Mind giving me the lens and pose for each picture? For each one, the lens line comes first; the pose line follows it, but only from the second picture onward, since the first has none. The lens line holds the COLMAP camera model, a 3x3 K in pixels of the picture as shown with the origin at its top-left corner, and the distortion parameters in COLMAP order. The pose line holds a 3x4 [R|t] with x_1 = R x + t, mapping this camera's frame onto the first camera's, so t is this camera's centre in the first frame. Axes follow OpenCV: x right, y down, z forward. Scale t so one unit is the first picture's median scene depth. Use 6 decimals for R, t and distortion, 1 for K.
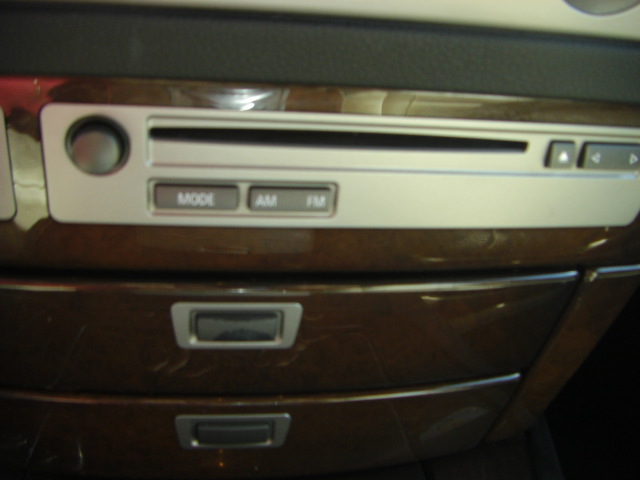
lens RADIAL K [[713.9, 0, 318.8], [0, 713.9, 236.5], [0, 0, 1]] dist [-0.140684, 0.000000]
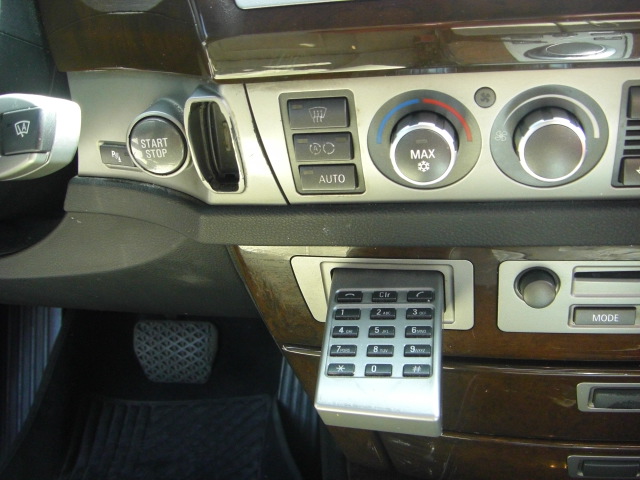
lens RADIAL K [[713.9, 0, 323.1], [0, 713.9, 244.1], [0, 0, 1]] dist [-0.140684, 0.000000]
pose [[0.932297, -0.016717, -0.361307, -0.185602], [0.039833, 0.997600, 0.056628, -0.286219], [0.359494, -0.067186, 0.930726, -0.444829]]
